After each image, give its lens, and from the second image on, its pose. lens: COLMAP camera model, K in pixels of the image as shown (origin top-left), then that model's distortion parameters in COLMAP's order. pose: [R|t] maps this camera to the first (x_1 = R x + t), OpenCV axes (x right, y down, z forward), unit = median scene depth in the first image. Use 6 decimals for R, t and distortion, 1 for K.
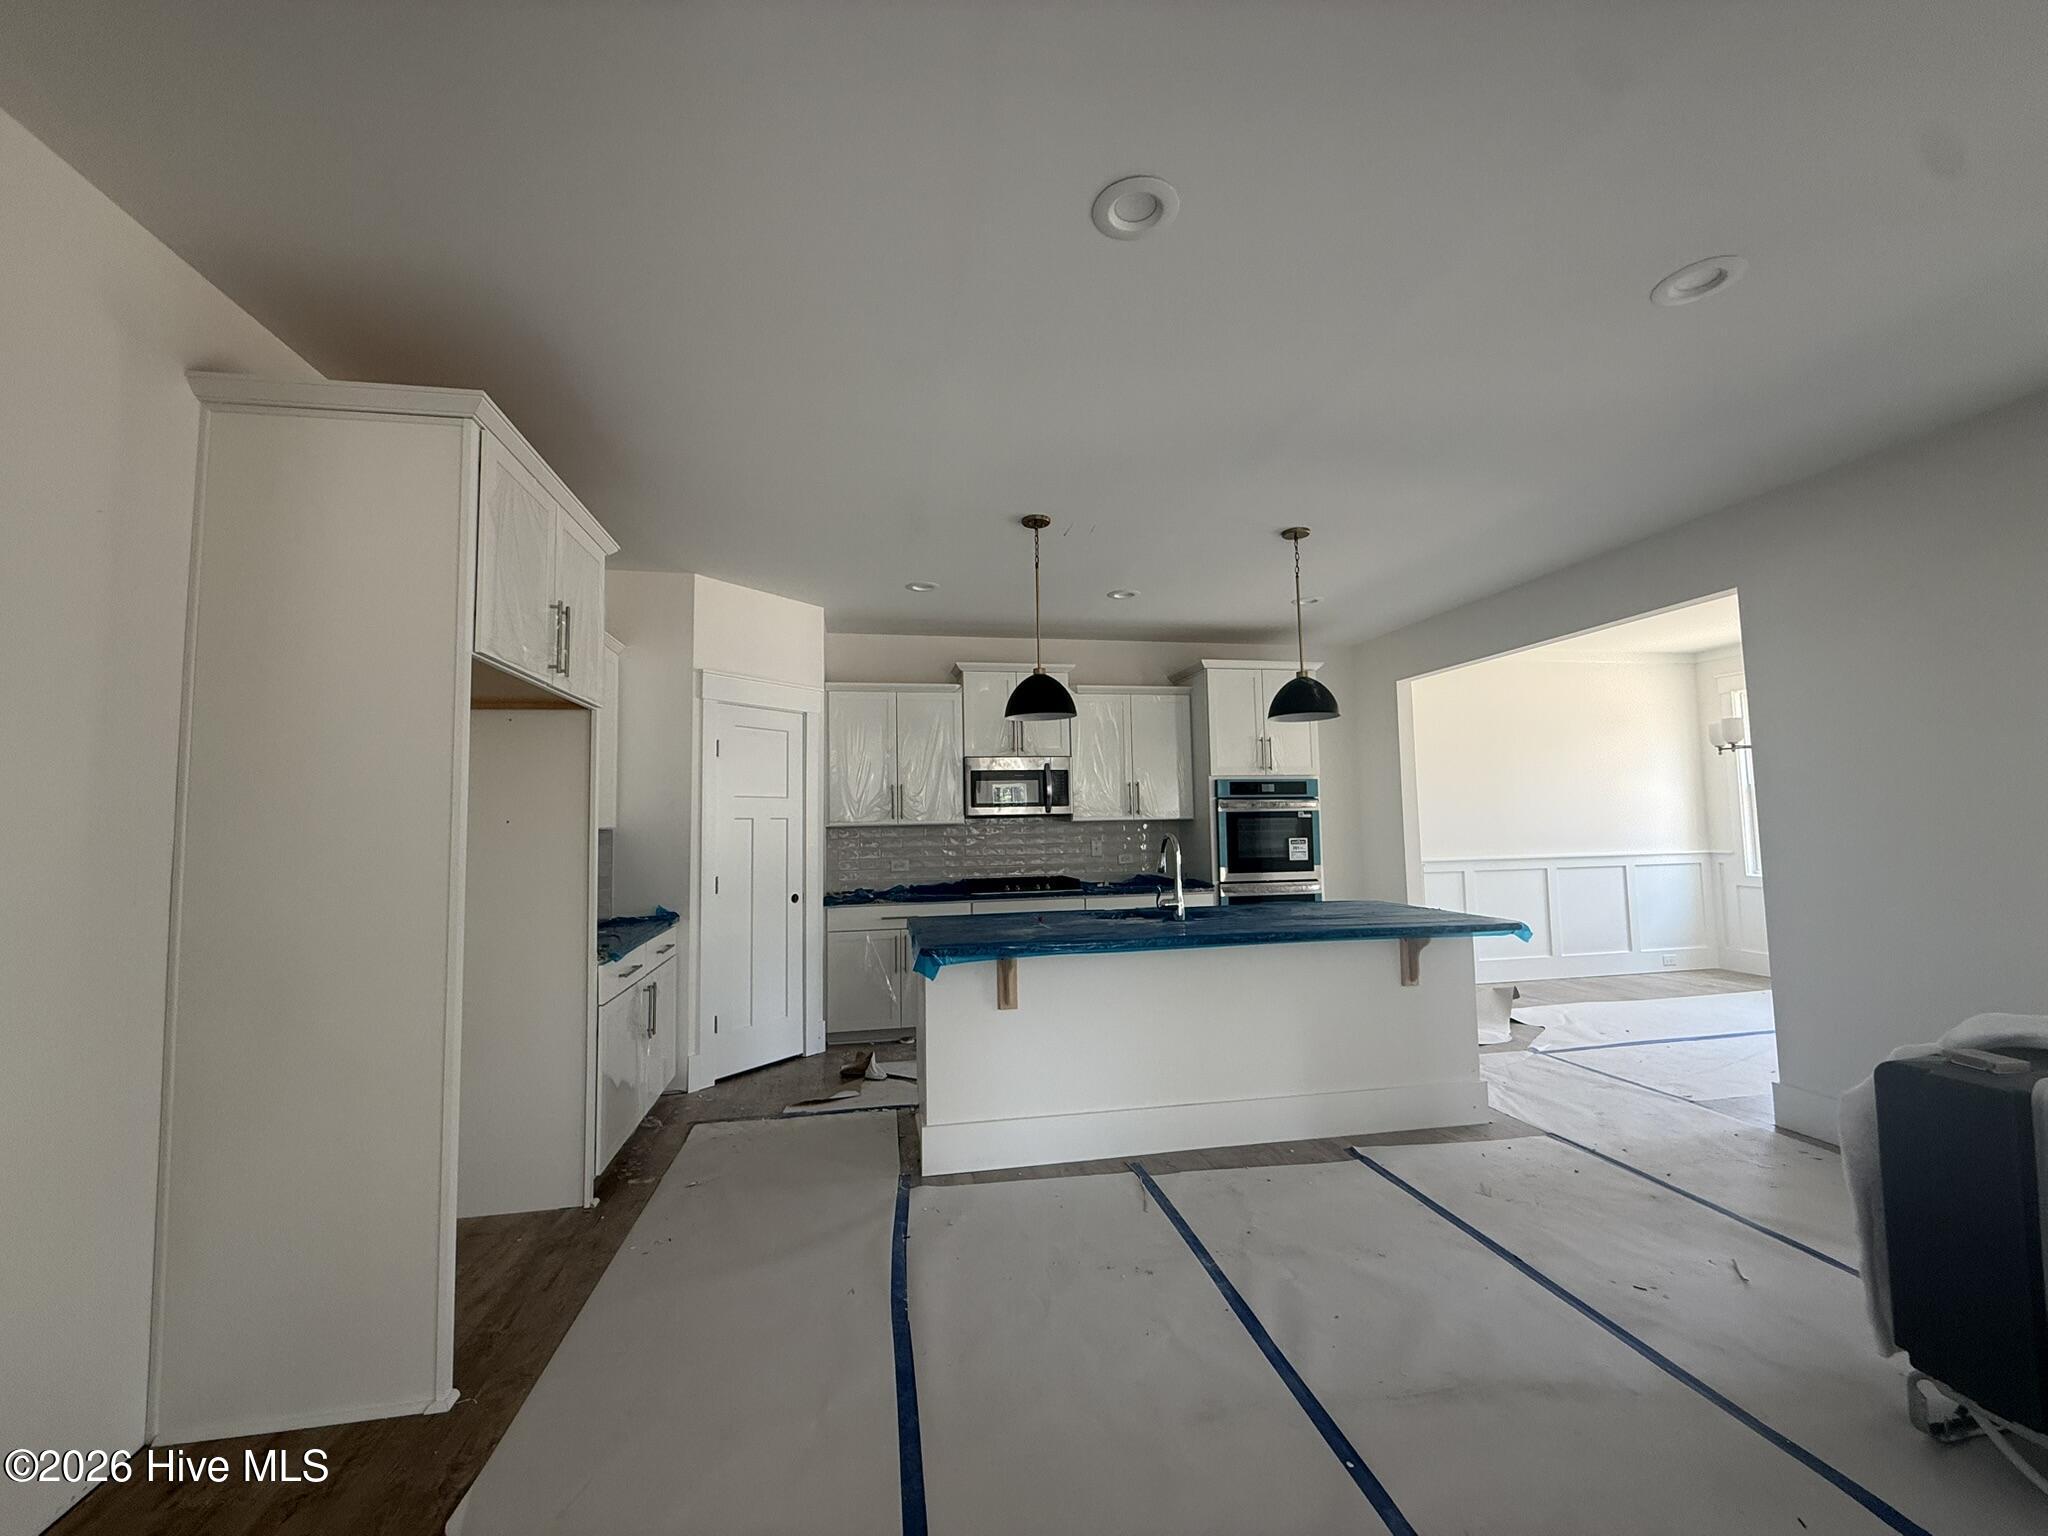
lens RADIAL K [[821.5, 0, 1020.5], [0, 821.5, 773.4], [0, 0, 1]] dist [-0.000350, 0.000705]
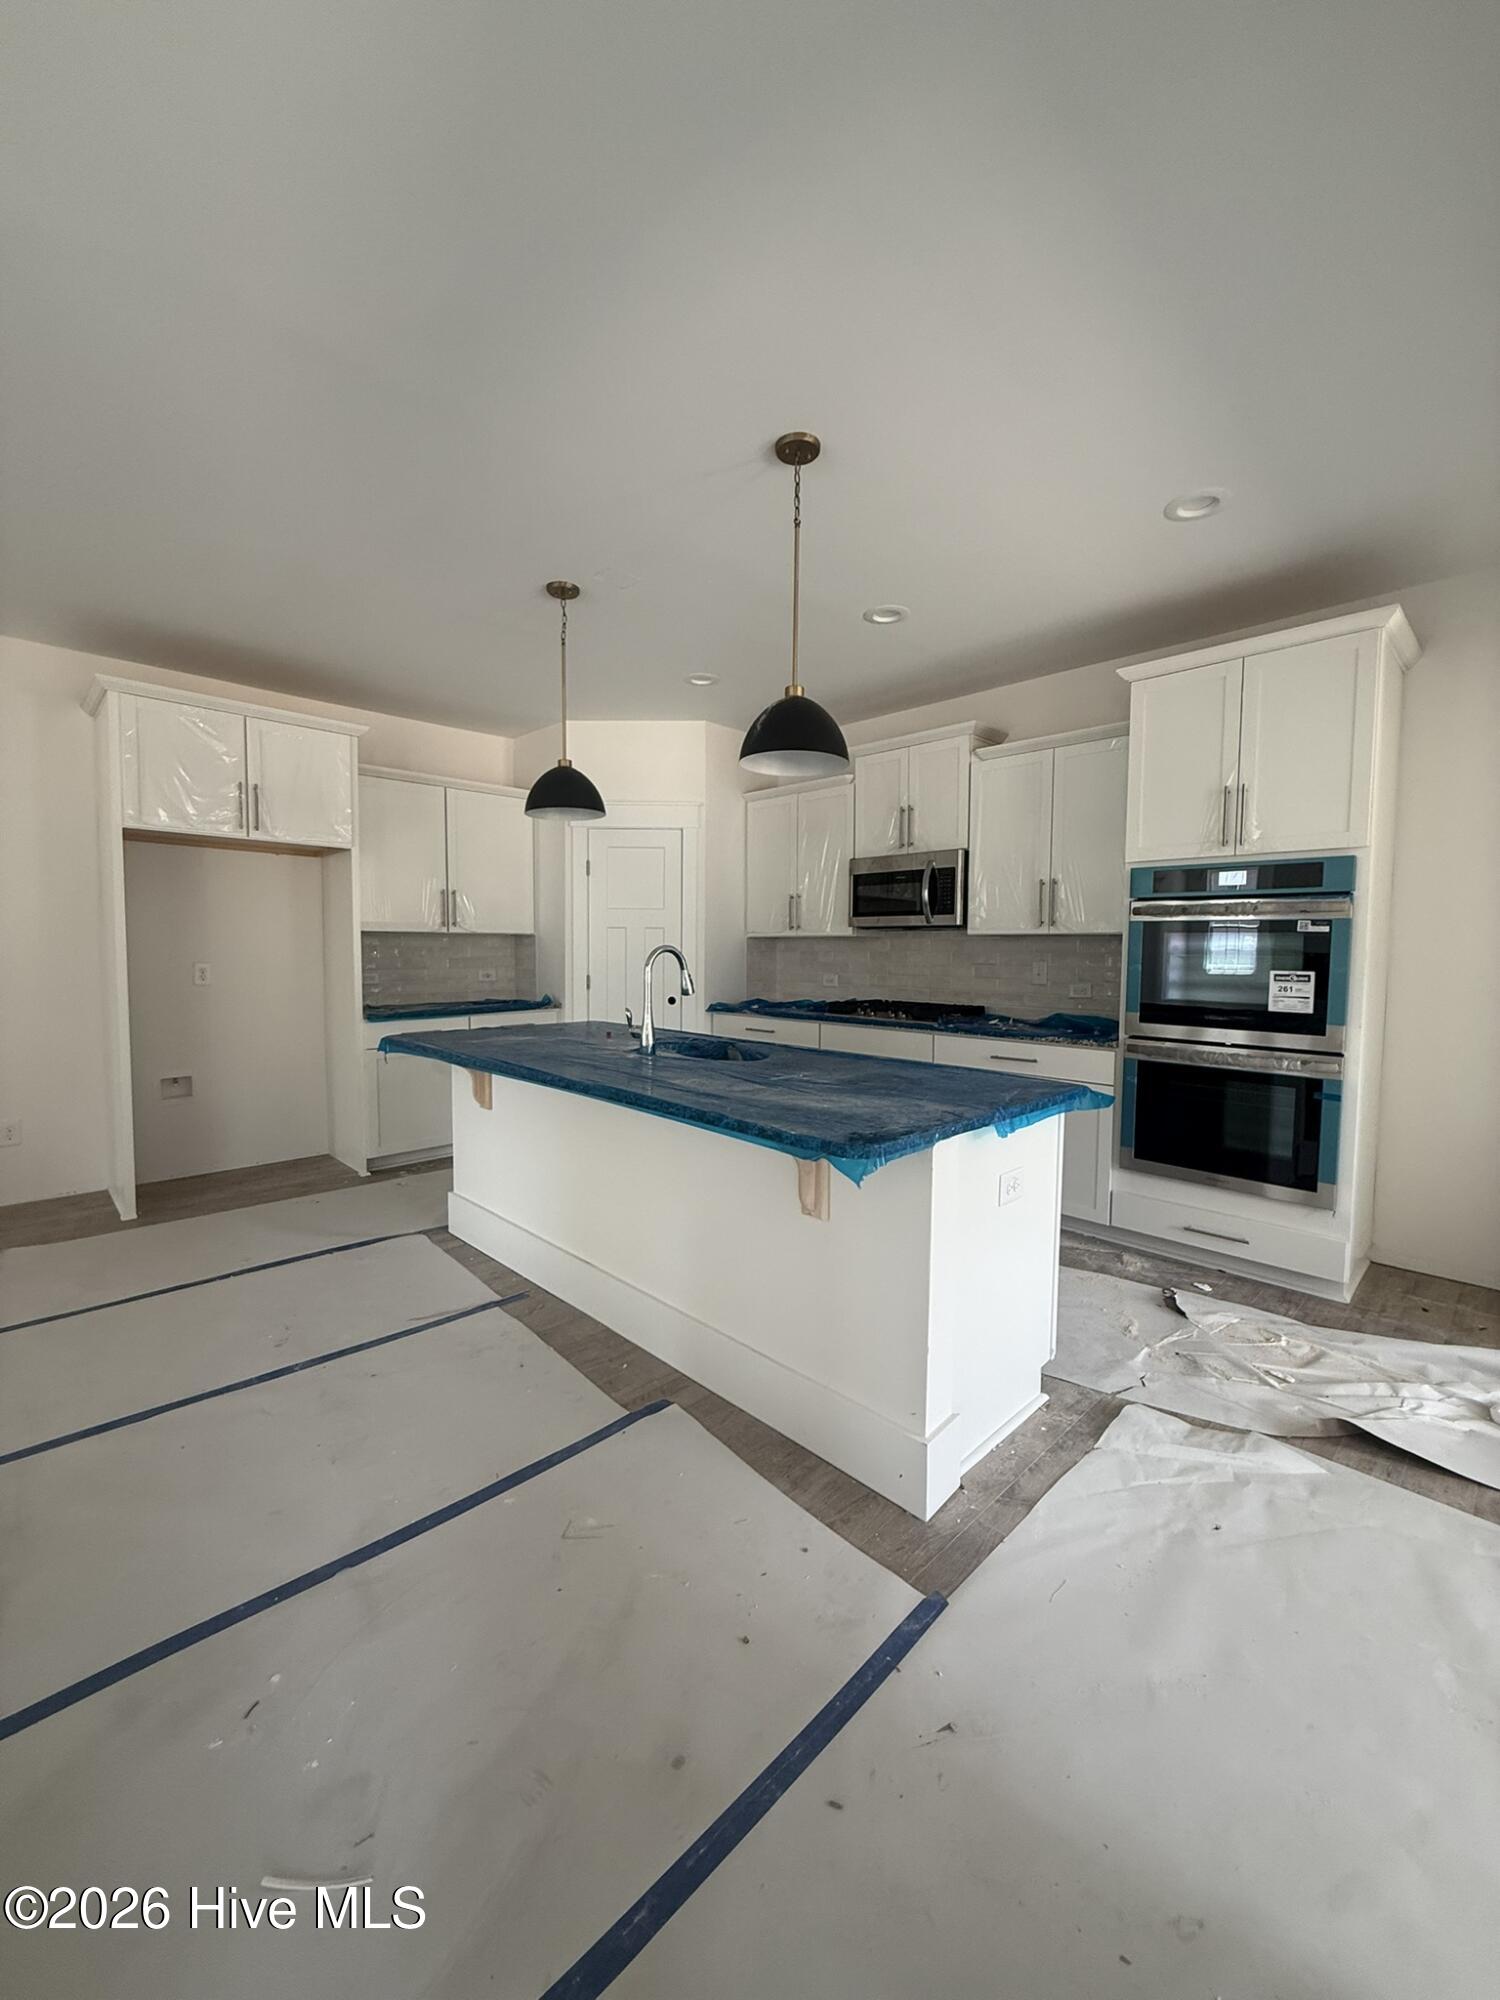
lens RADIAL K [[802.2, 0, 748.9], [0, 802.2, 1000.7], [0, 0, 1]] dist [-0.000350, 0.000705]
pose [[0.547224, 0.076929, -0.833443, 0.580557], [0.036326, 0.992646, 0.115475, 0.025462], [0.836198, -0.093466, 0.540405, 0.428479]]
